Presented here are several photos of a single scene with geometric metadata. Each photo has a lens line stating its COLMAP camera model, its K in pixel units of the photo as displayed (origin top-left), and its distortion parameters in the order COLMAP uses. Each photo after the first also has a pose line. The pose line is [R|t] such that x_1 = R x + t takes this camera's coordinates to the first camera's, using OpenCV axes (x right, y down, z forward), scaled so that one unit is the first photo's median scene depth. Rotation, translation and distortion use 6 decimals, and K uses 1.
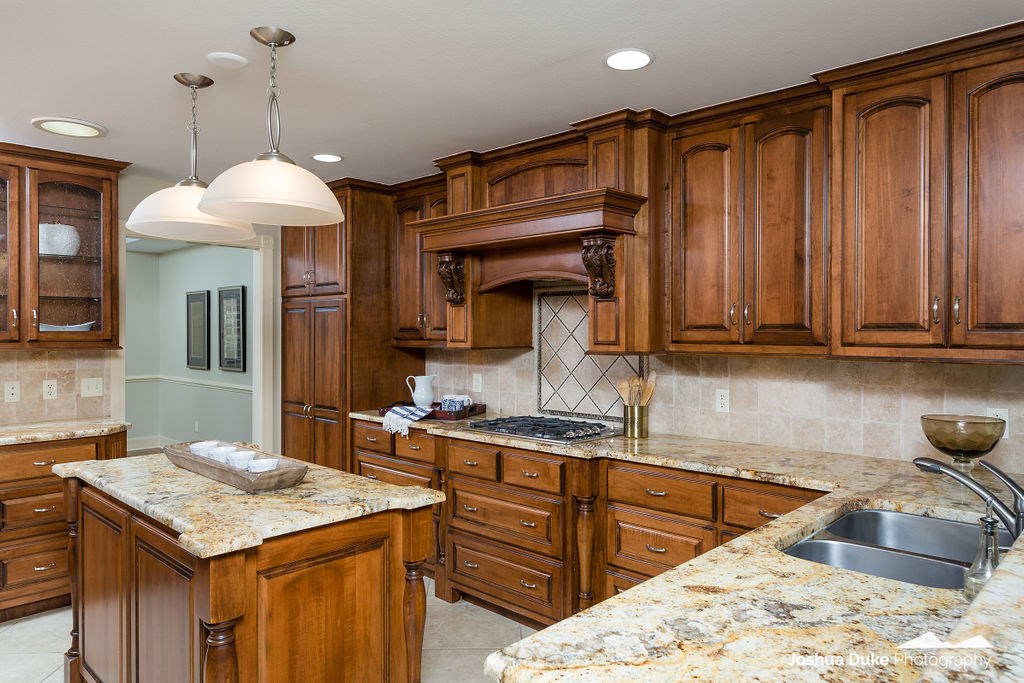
lens RADIAL K [[682.3, 0, 512.0], [0, 682.3, 341.5], [0, 0, 1]] dist [-0.006693, -0.002000]
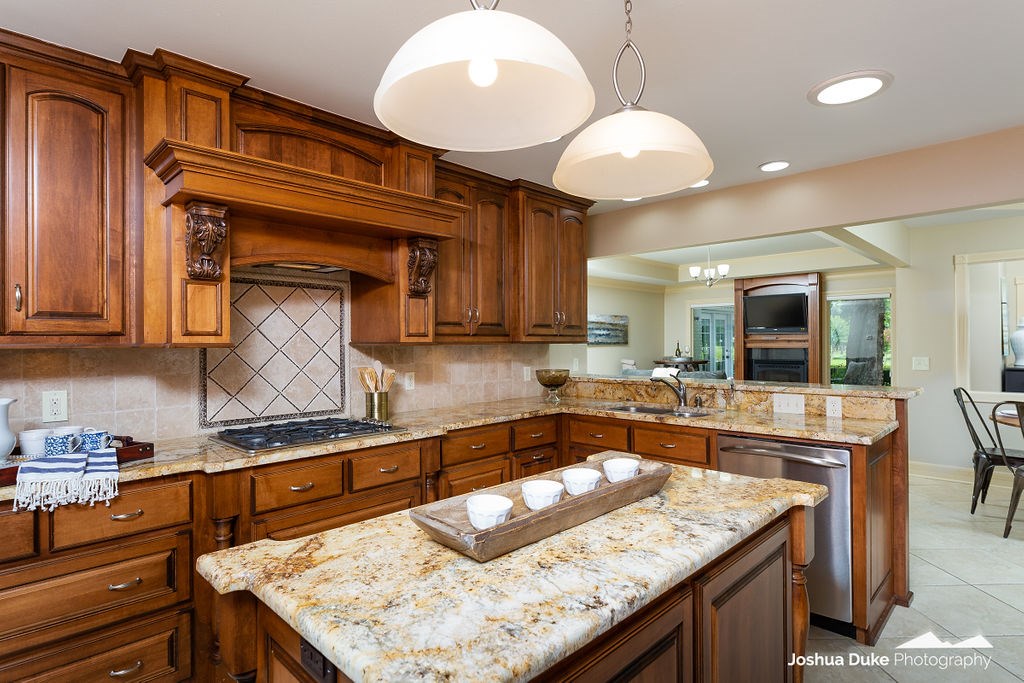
lens RADIAL K [[532.5, 0, 512.0], [0, 532.5, 341.5], [0, 0, 1]] dist [-0.001168, -0.000423]
pose [[0.014054, 0.000262, 0.999901, -0.749454], [0.021431, 0.999770, -0.000564, 0.017112], [-0.999672, 0.021437, 0.014045, 0.834083]]
